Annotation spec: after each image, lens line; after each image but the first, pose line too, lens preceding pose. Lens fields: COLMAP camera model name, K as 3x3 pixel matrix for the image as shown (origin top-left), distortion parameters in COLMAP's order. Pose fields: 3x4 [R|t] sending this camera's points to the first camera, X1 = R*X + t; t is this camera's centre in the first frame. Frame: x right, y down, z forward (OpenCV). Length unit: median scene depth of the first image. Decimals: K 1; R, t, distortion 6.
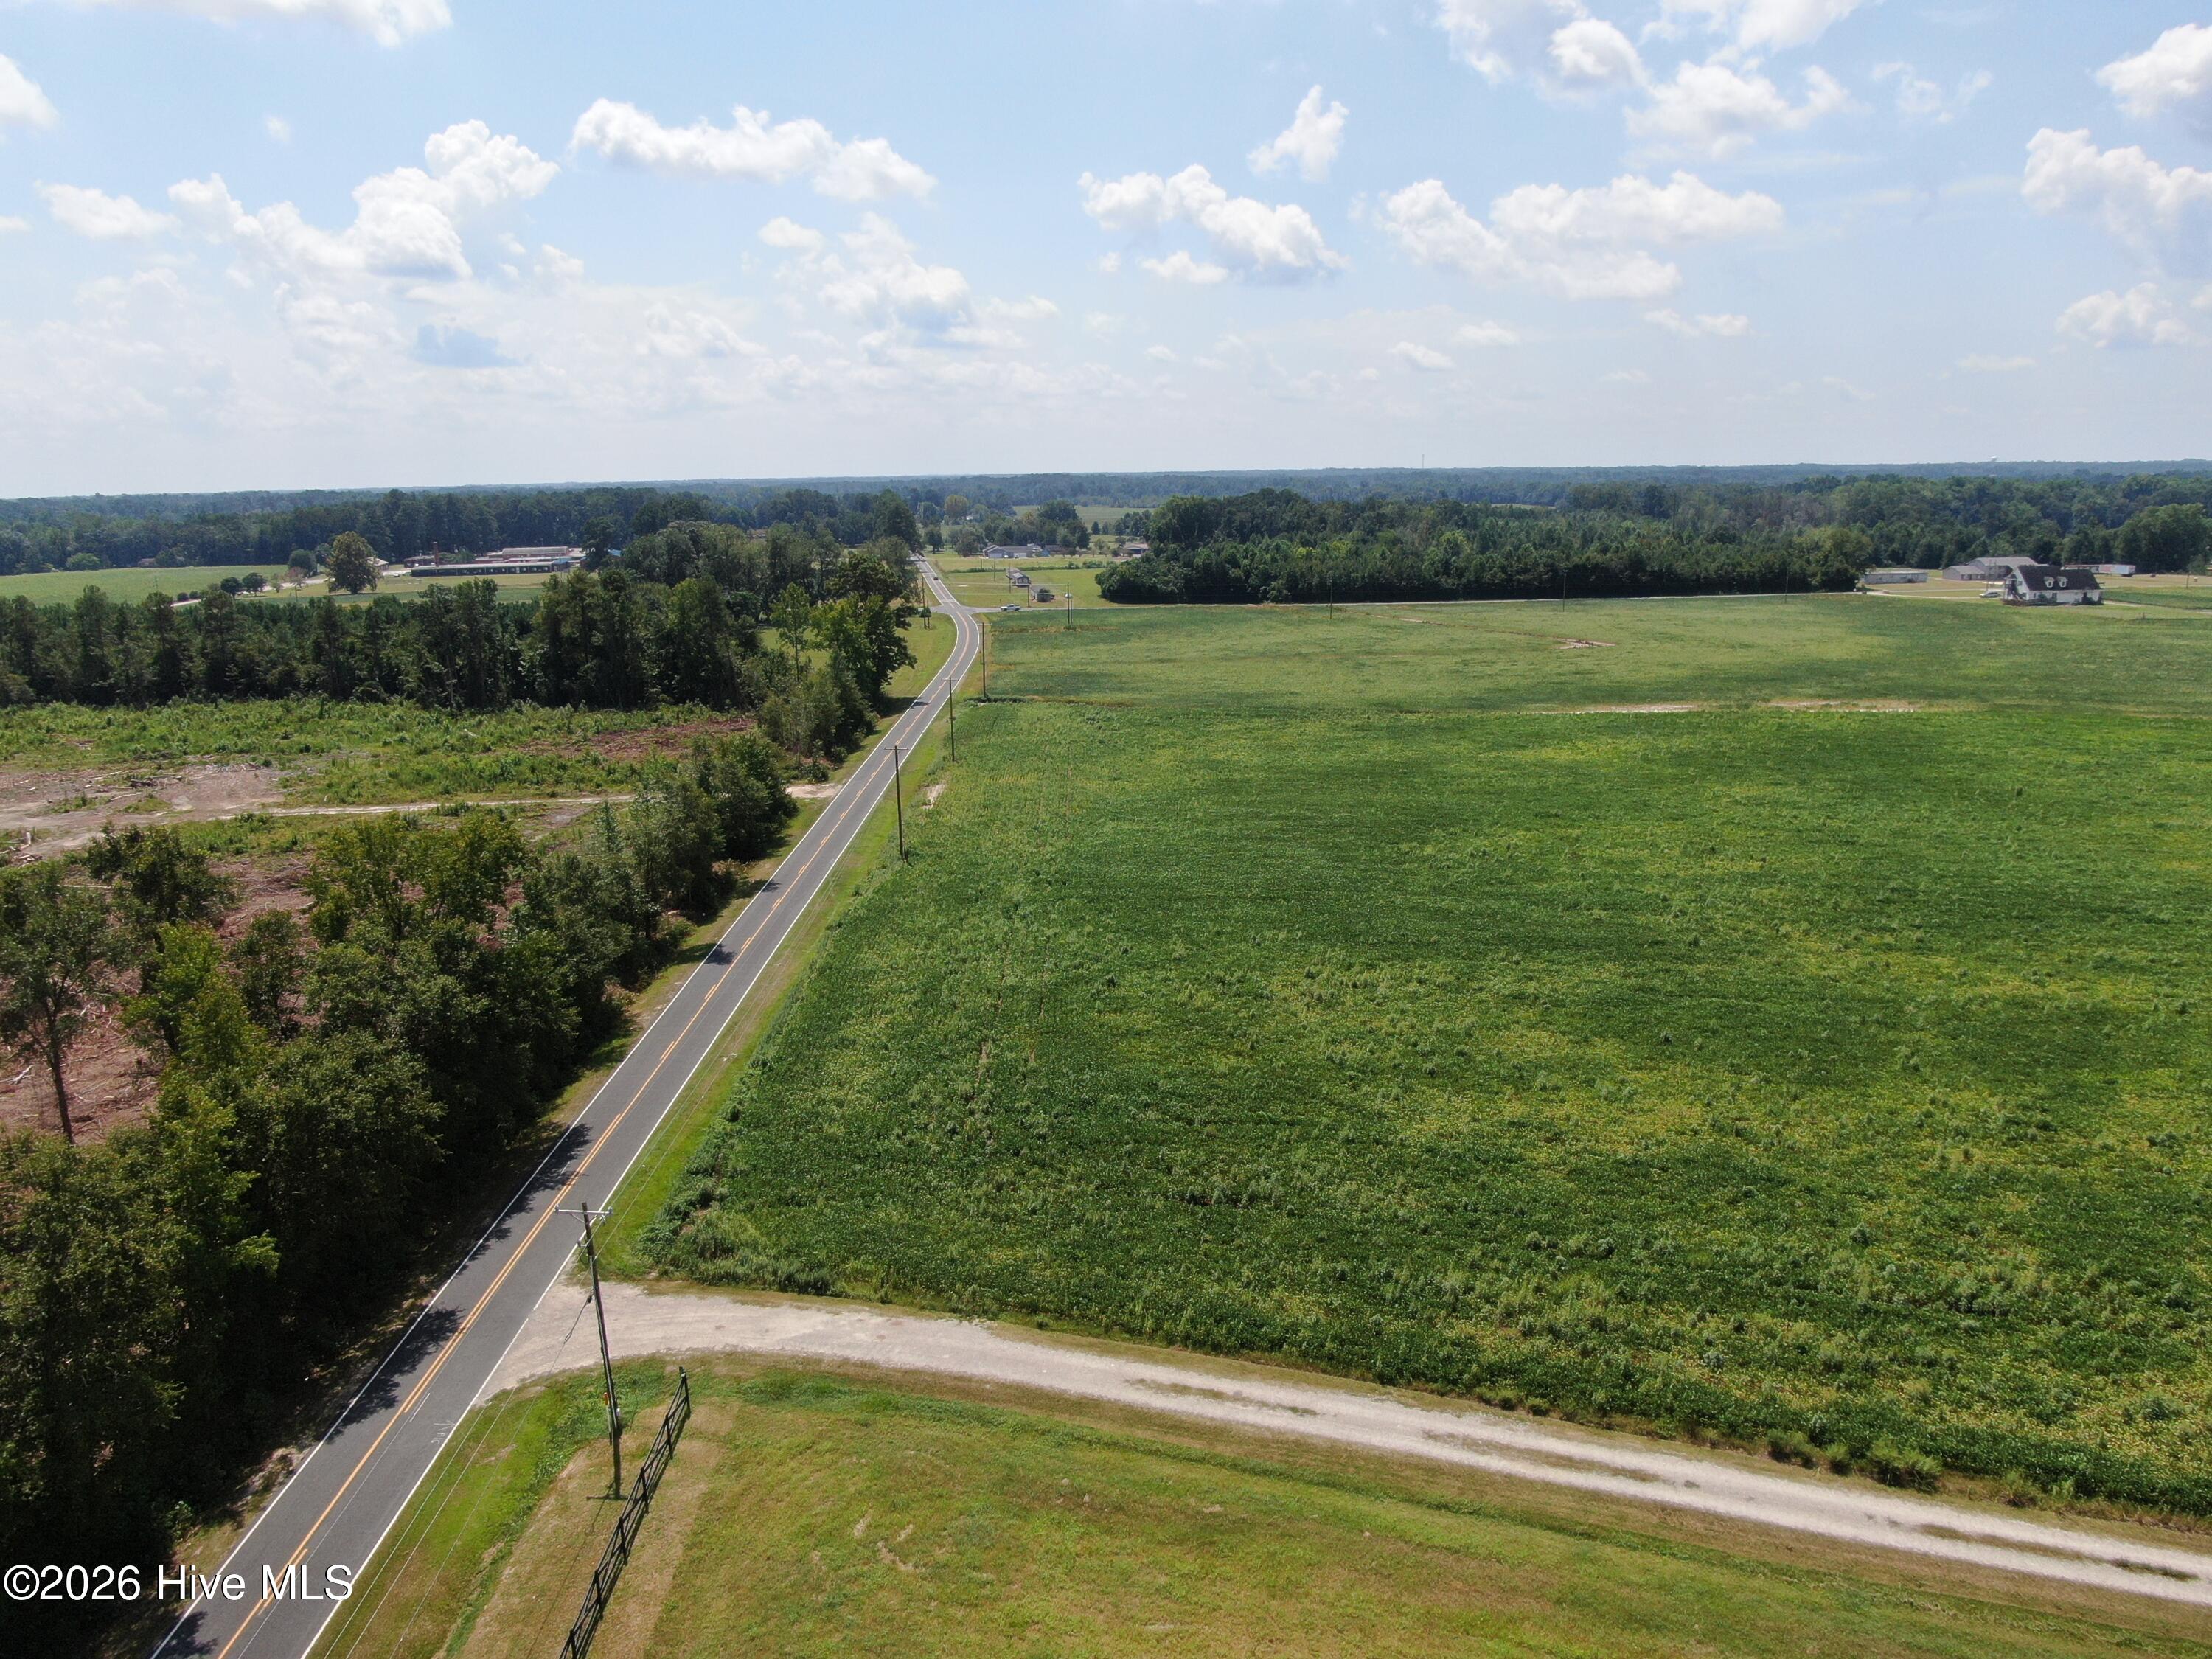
lens RADIAL K [[1633.4, 0, 1124.6], [0, 1633.4, 815.4], [0, 0, 1]] dist [-0.017362, 0.005858]
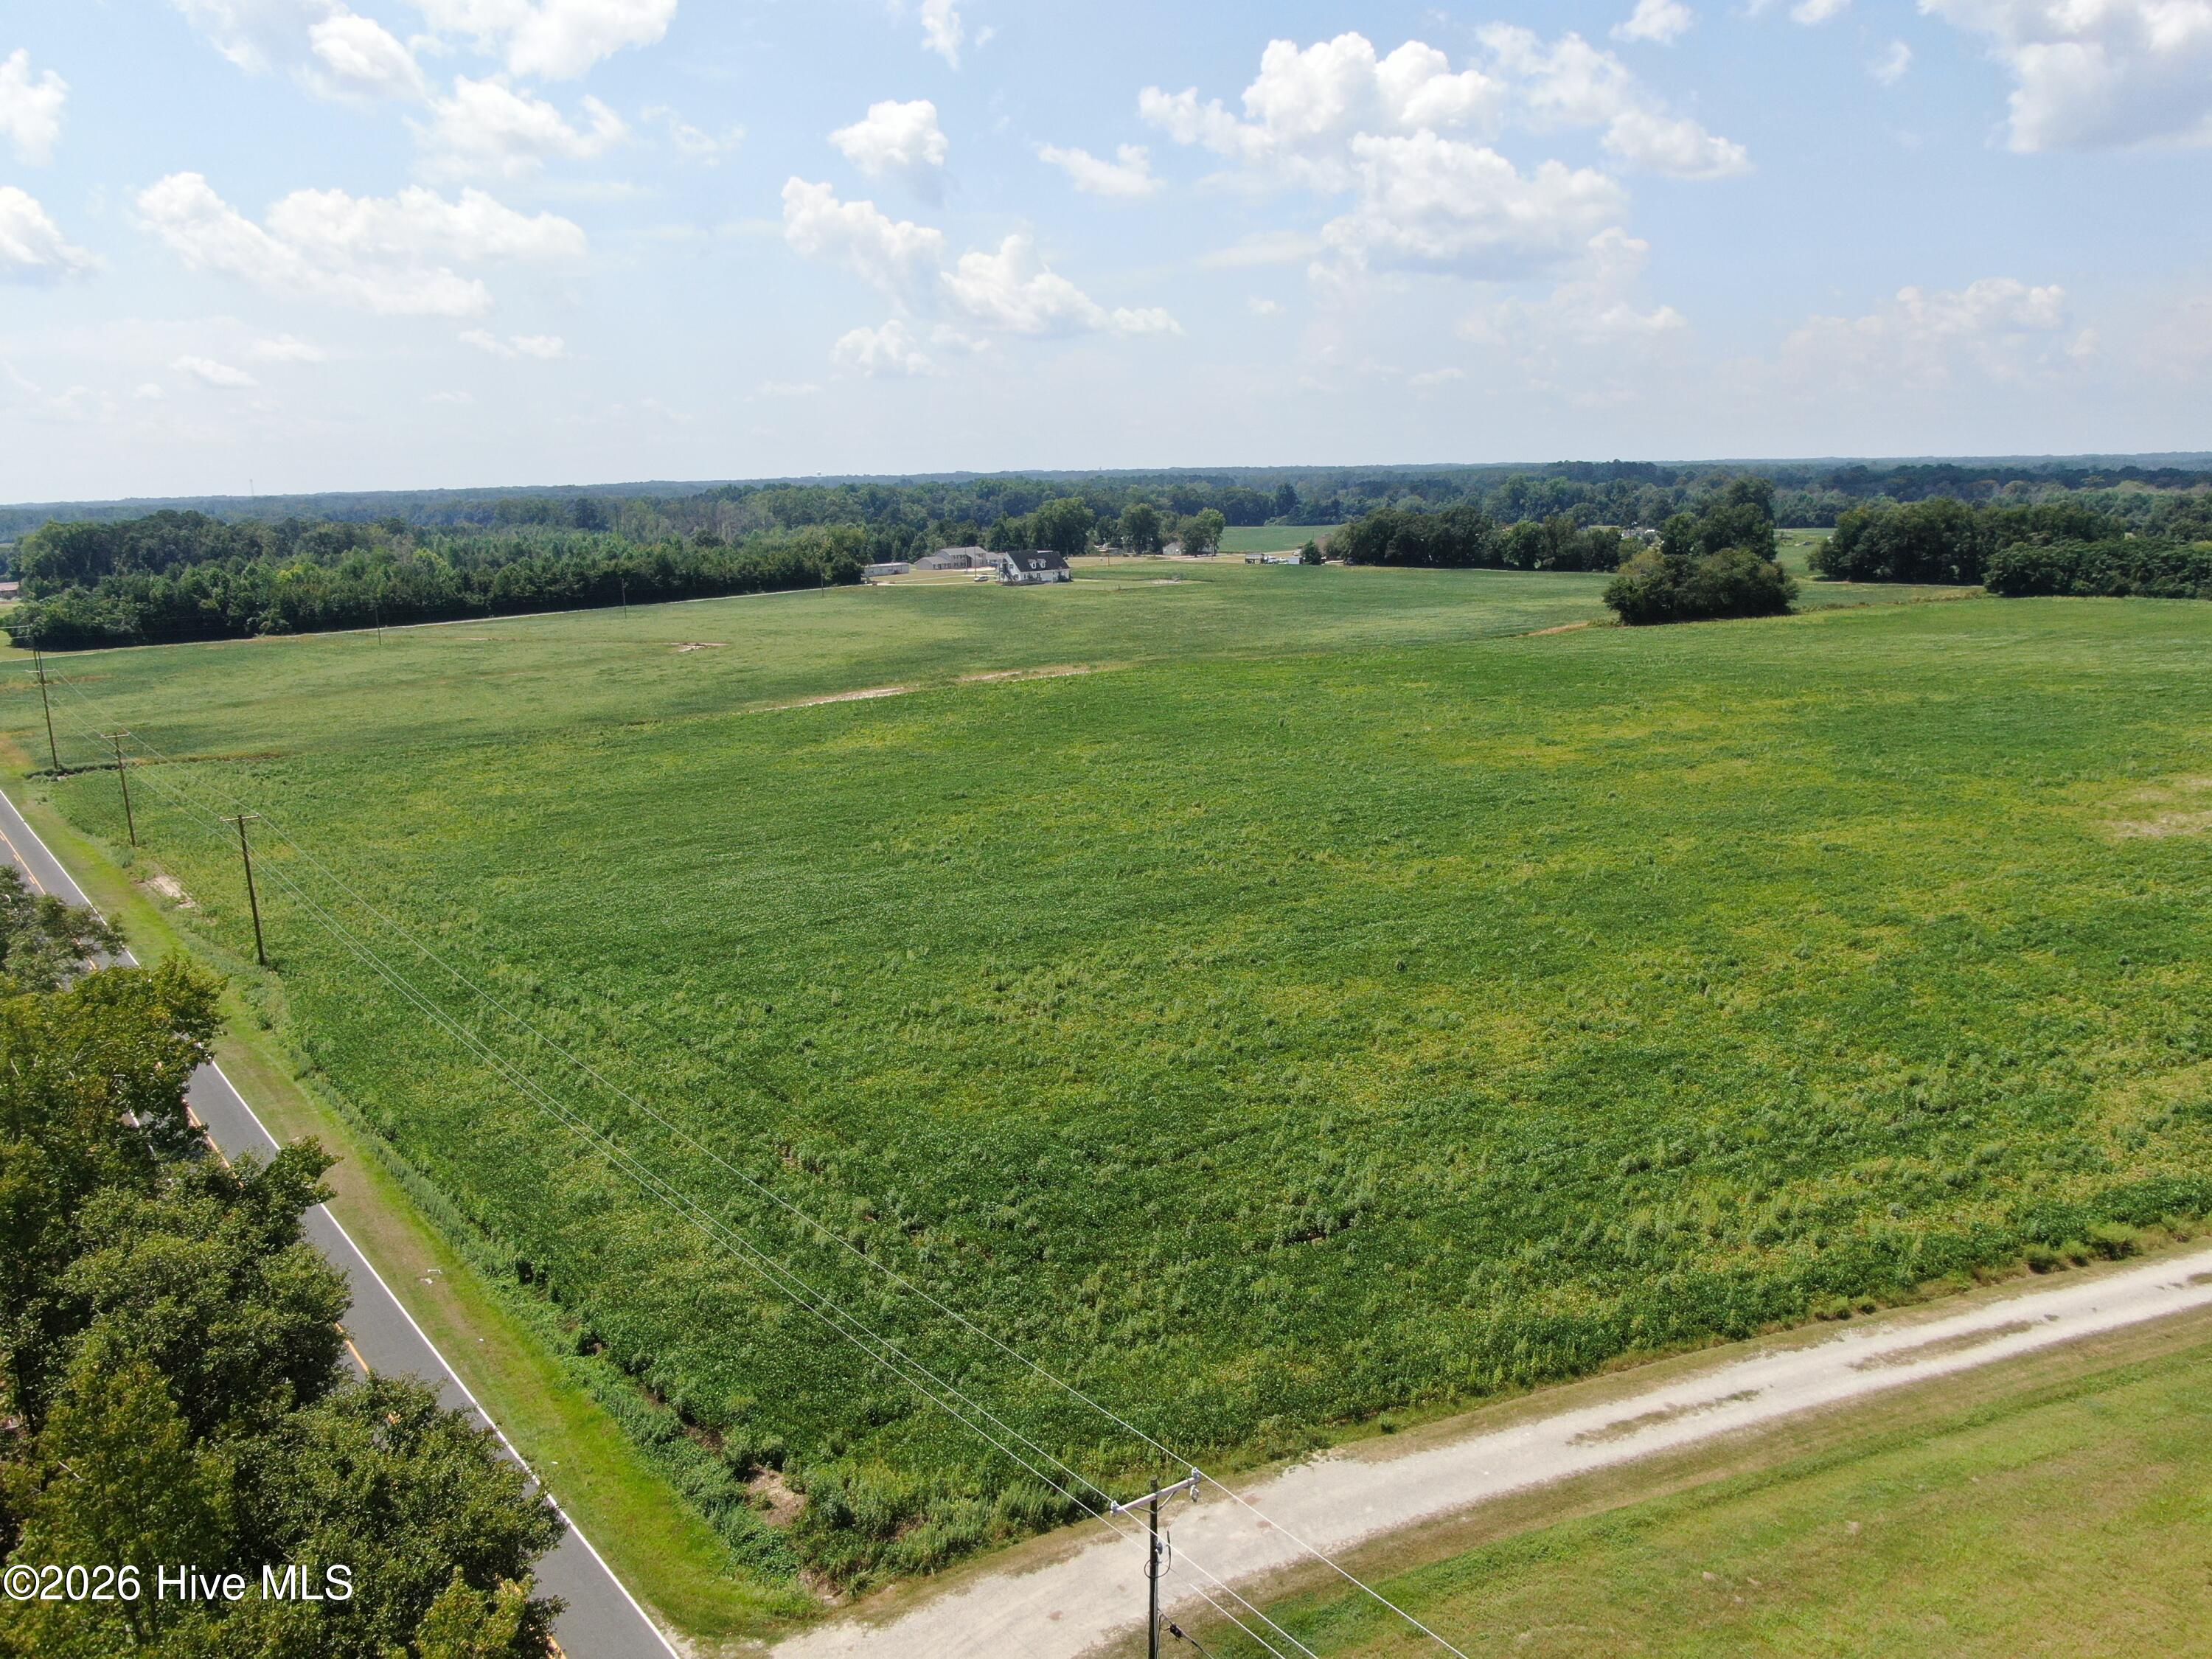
lens RADIAL K [[1633.4, 0, 1112.7], [0, 1633.4, 821.0], [0, 0, 1]] dist [-0.017362, 0.005858]
pose [[0.776588, -0.142983, 0.613569, -0.091405], [0.149756, 0.987886, 0.040667, -0.004102], [-0.611951, 0.060304, 0.788593, 0.069219]]
